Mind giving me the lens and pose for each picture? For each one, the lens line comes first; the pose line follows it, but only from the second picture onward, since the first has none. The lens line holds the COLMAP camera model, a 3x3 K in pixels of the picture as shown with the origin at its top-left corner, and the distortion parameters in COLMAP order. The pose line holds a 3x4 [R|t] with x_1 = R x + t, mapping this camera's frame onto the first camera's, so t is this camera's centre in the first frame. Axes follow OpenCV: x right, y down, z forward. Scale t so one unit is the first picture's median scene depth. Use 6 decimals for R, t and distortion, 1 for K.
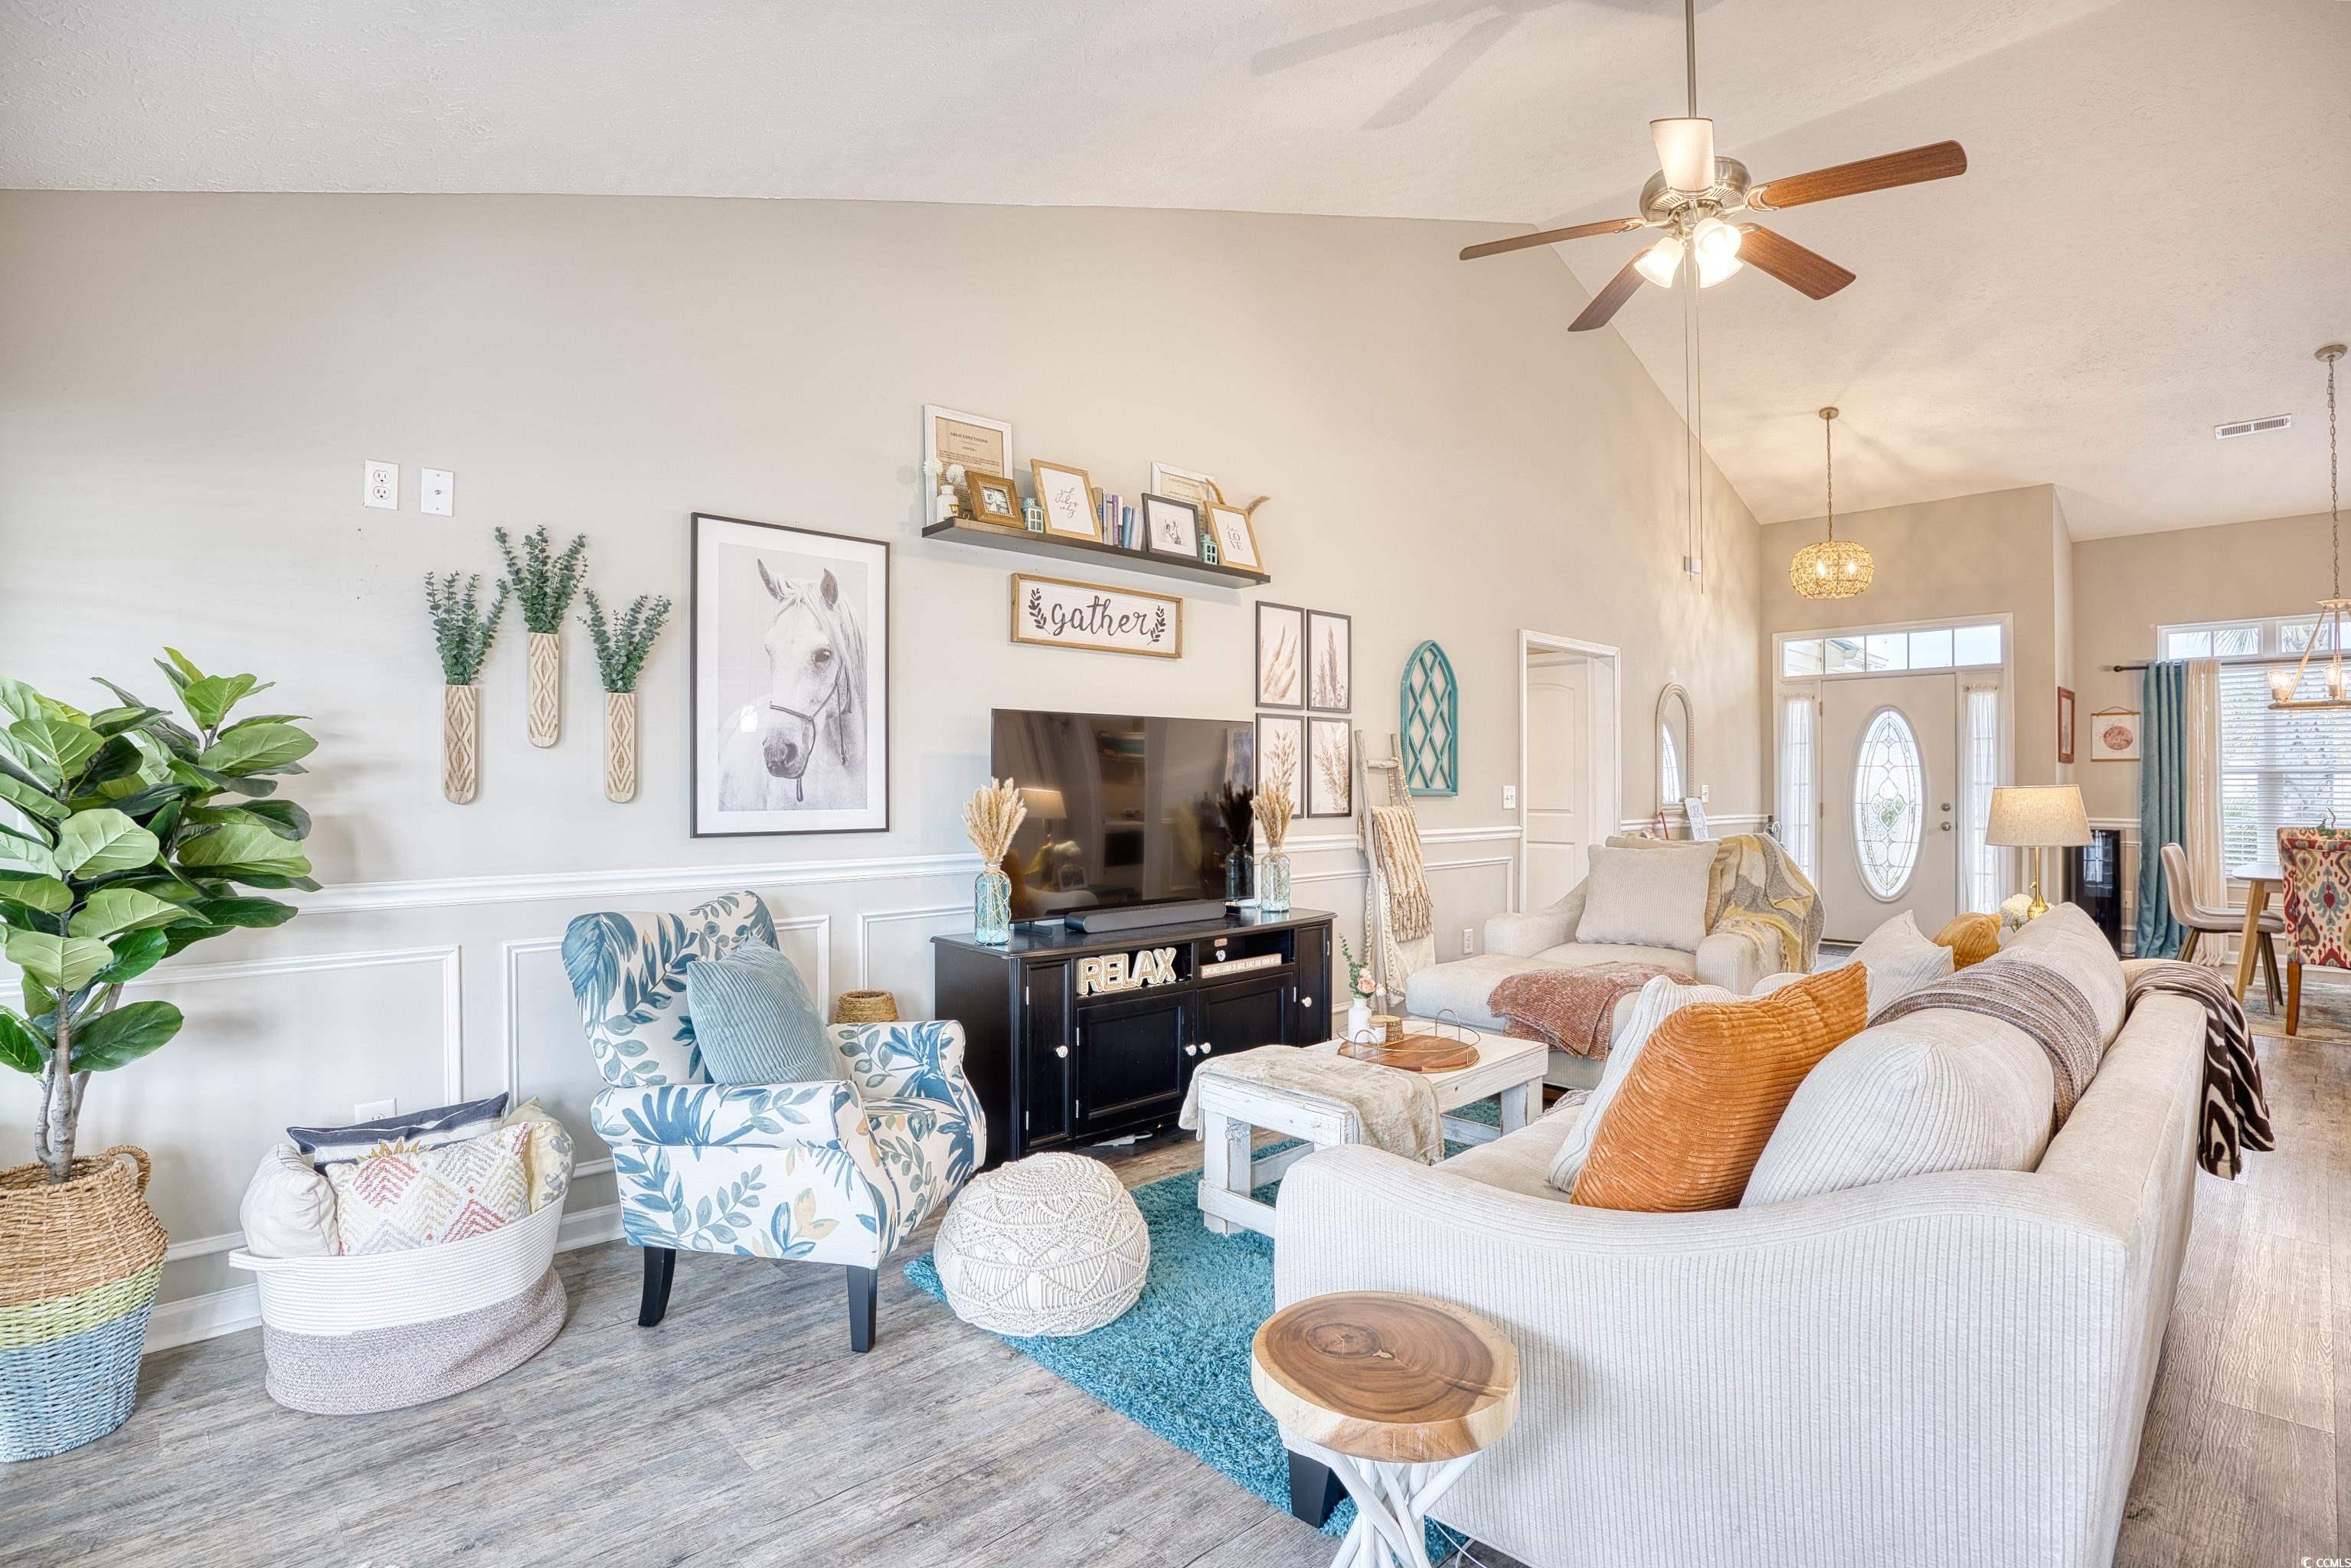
lens RADIAL K [[1104.6, 0, 1185.1], [0, 1104.6, 784.6], [0, 0, 1]] dist [-0.062073, 0.015421]
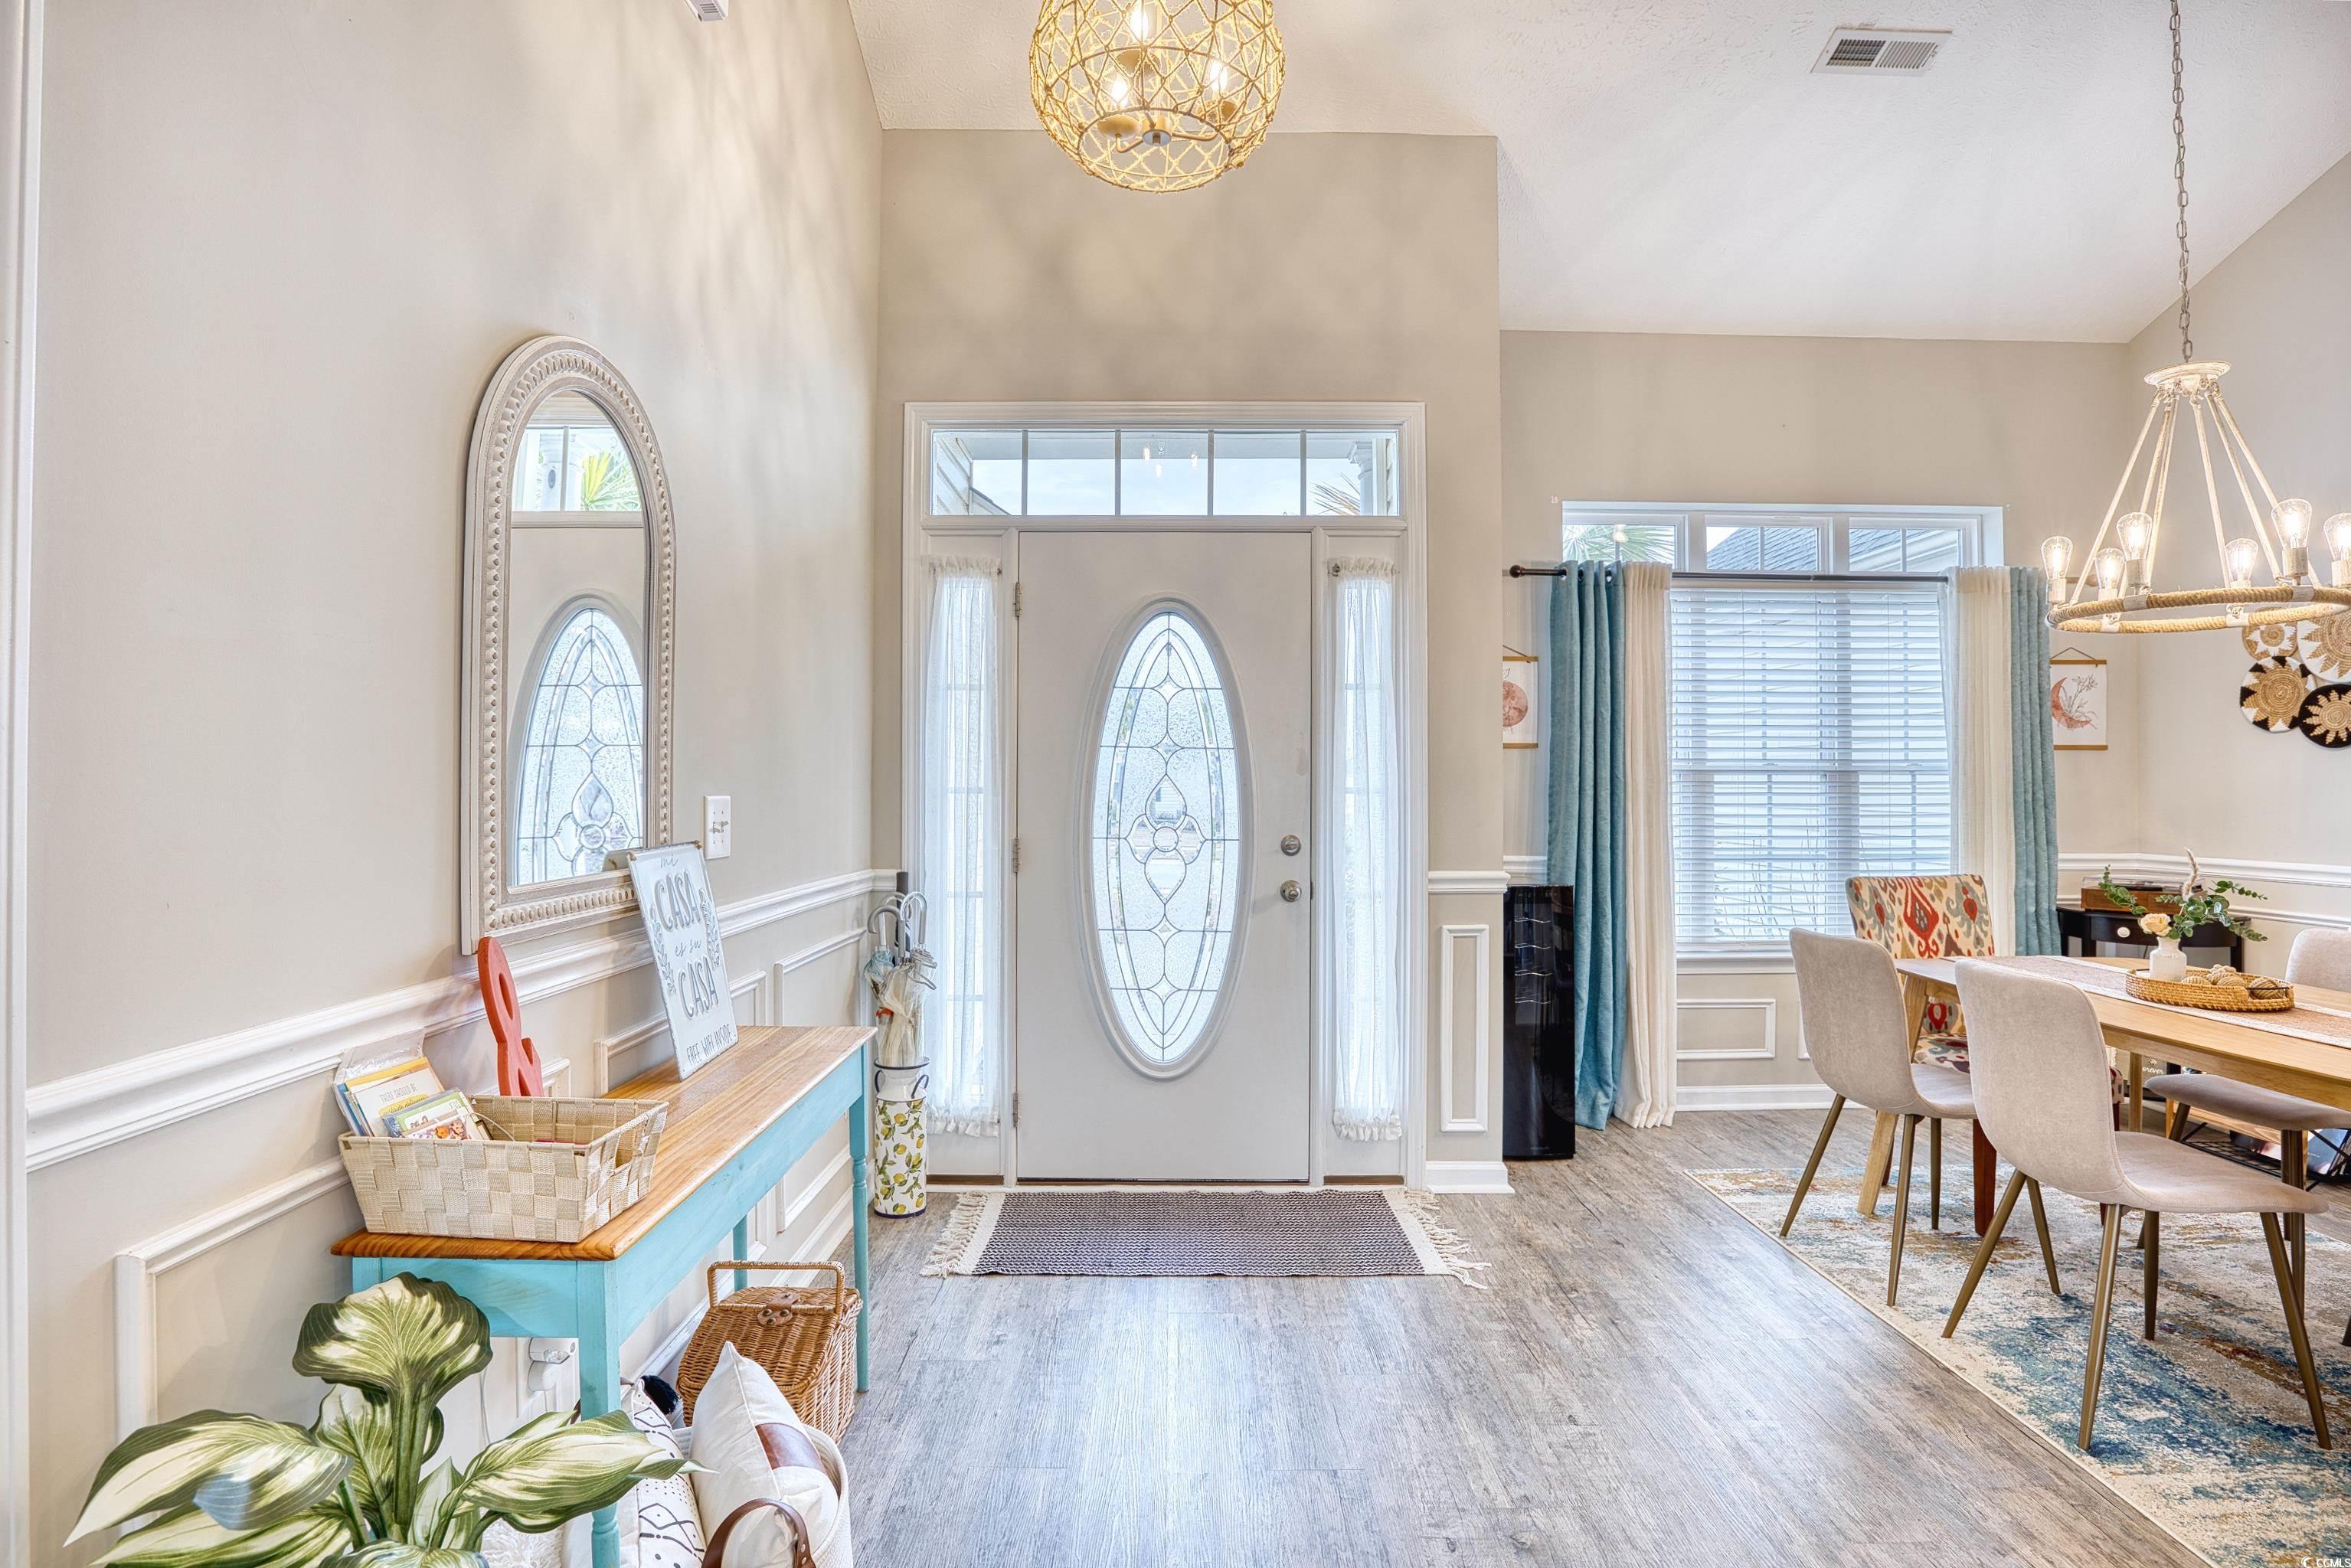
lens RADIAL K [[1104.6, 0, 1168.1], [0, 1104.6, 781.5], [0, 0, 1]] dist [-0.062073, 0.015421]
pose [[0.684805, 0.006701, 0.728696, 0.564259], [-0.003107, 0.999975, -0.006277, -0.002543], [-0.728720, 0.002034, 0.684809, 1.162789]]
